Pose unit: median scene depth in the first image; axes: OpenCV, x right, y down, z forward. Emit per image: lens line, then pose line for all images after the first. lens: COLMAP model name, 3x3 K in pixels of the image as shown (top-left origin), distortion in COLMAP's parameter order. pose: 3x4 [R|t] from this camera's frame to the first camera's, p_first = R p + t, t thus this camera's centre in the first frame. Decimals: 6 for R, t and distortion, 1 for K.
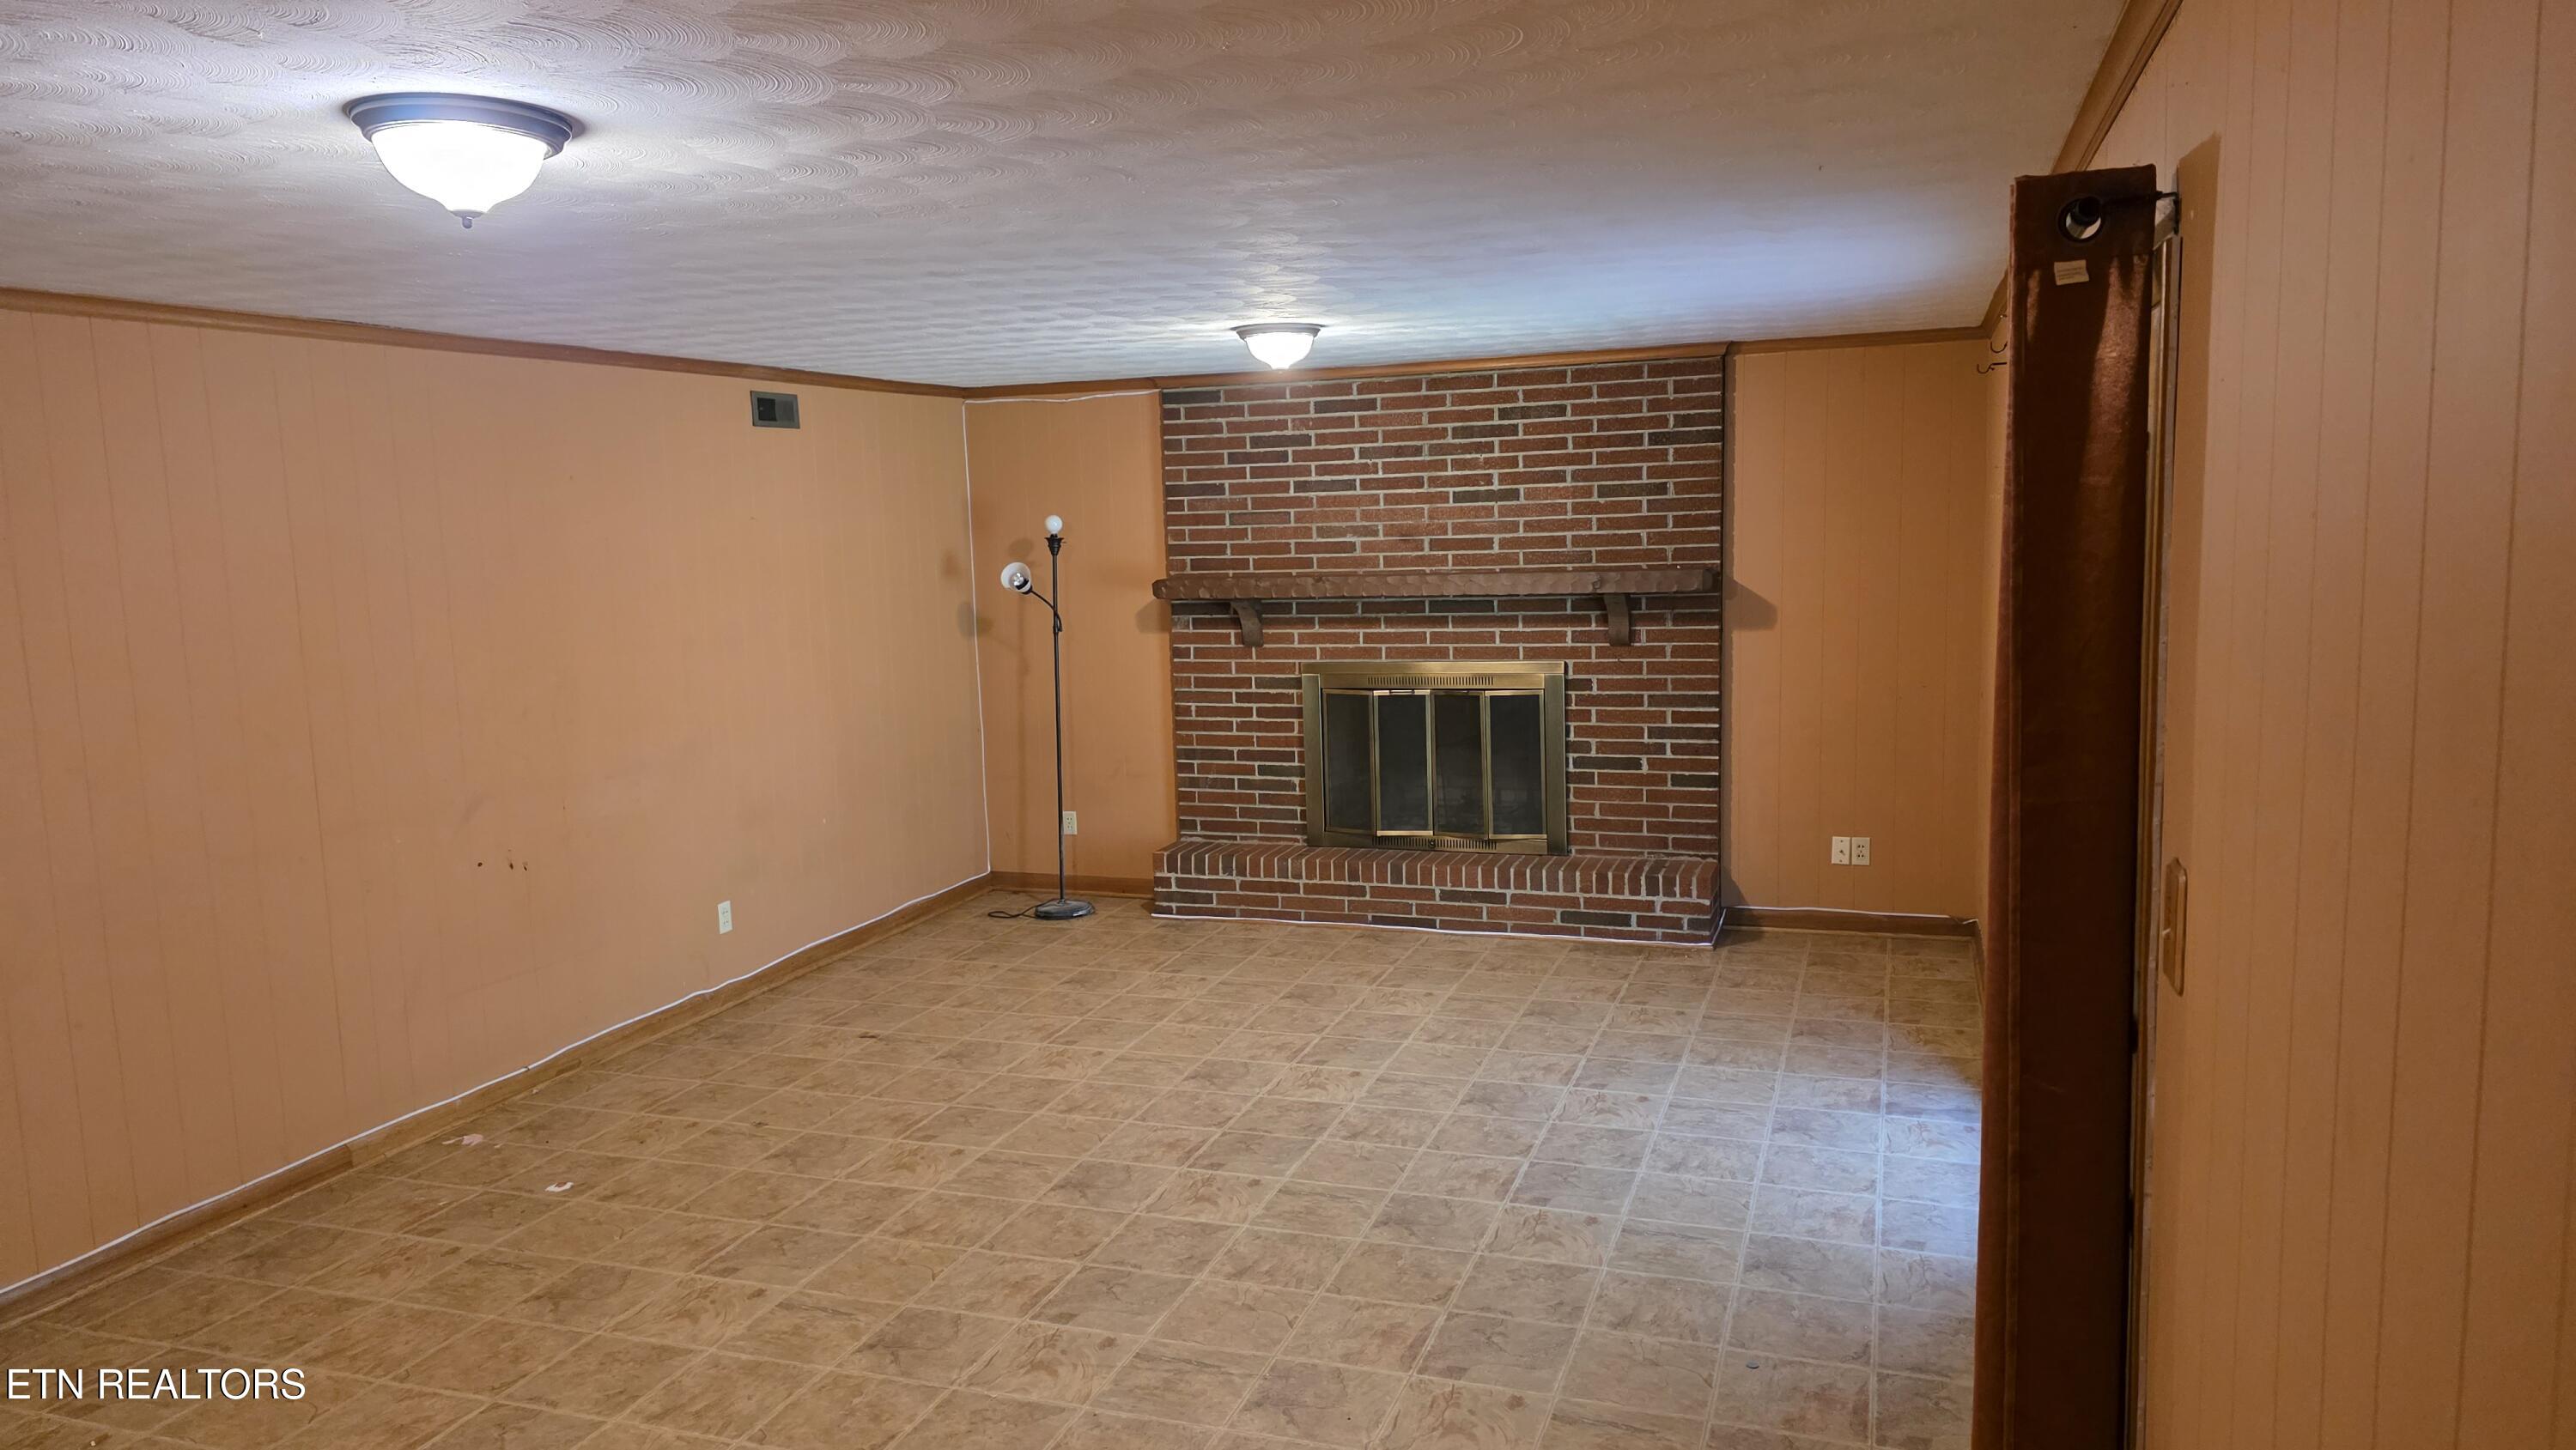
lens RADIAL K [[1698.0, 0, 1300.7], [0, 1698.0, 729.8], [0, 0, 1]] dist [0.190011, -0.408731]
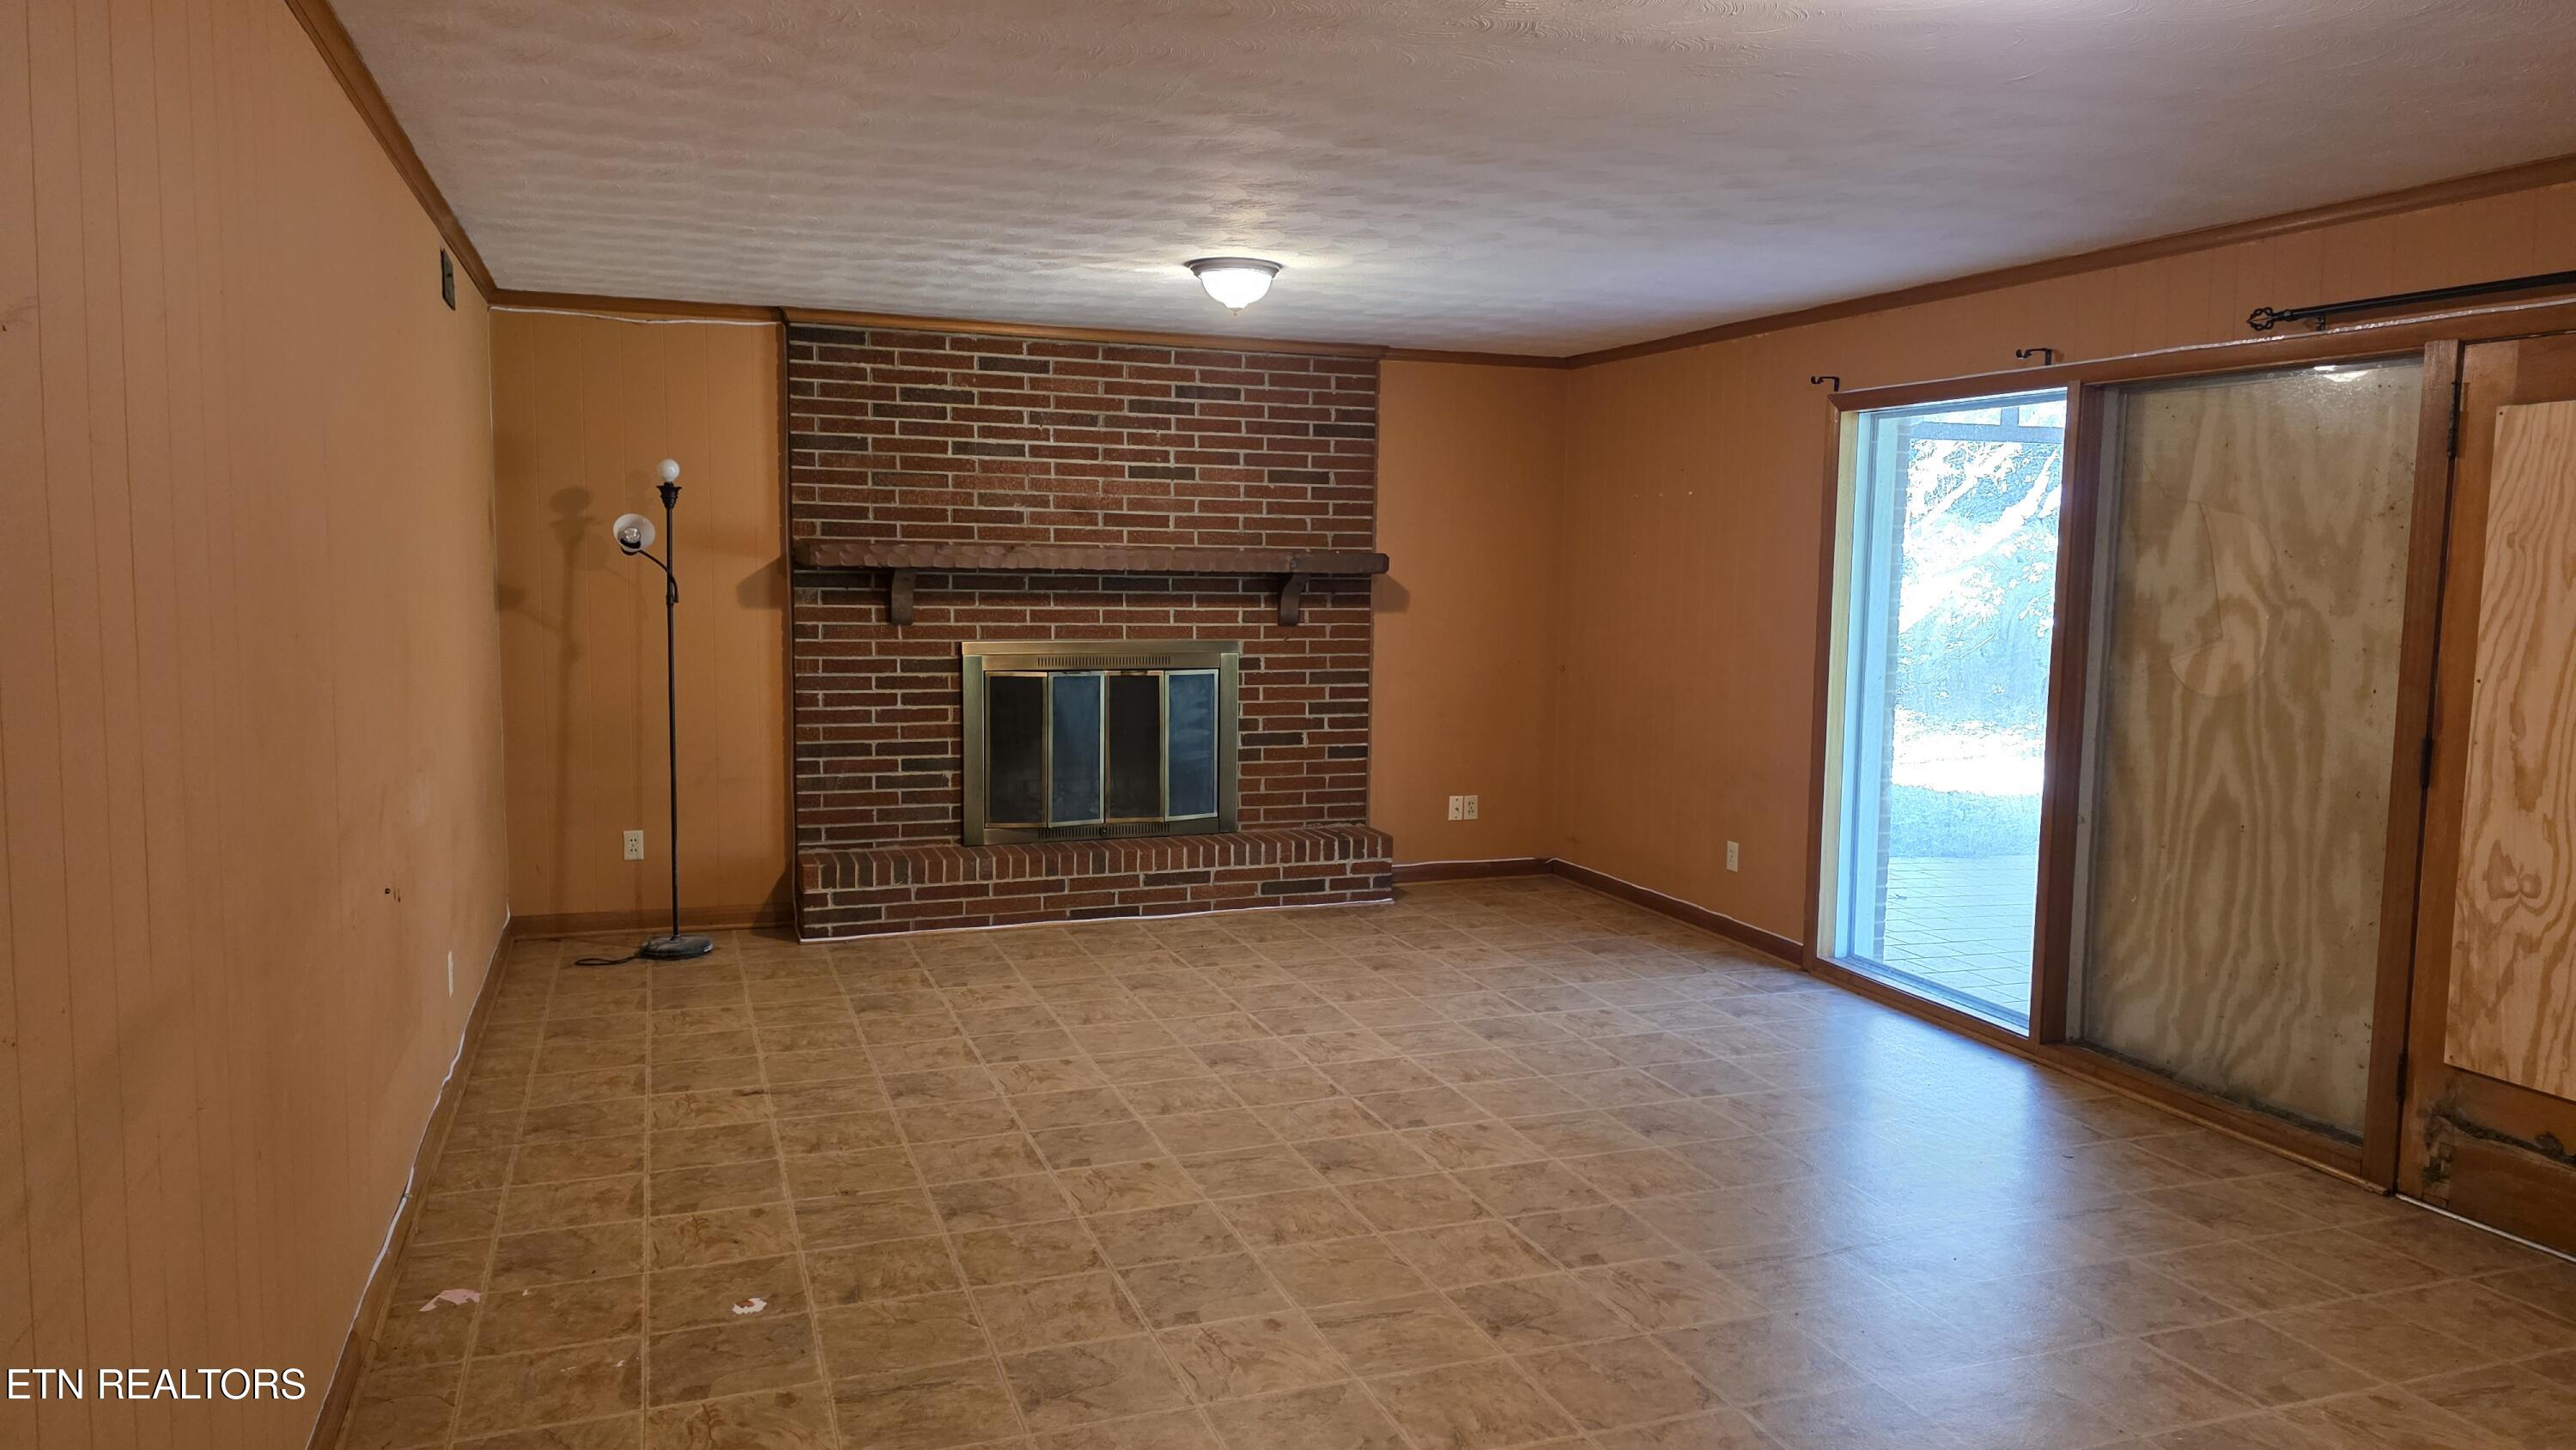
lens RADIAL K [[1698.0, 0, 1300.7], [0, 1698.0, 729.8], [0, 0, 1]] dist [0.190011, -0.408731]
pose [[0.771865, -0.024410, 0.635317, -0.463313], [0.044787, 0.998868, -0.016034, 0.031176], [-0.634207, 0.040830, 0.772085, 0.193204]]
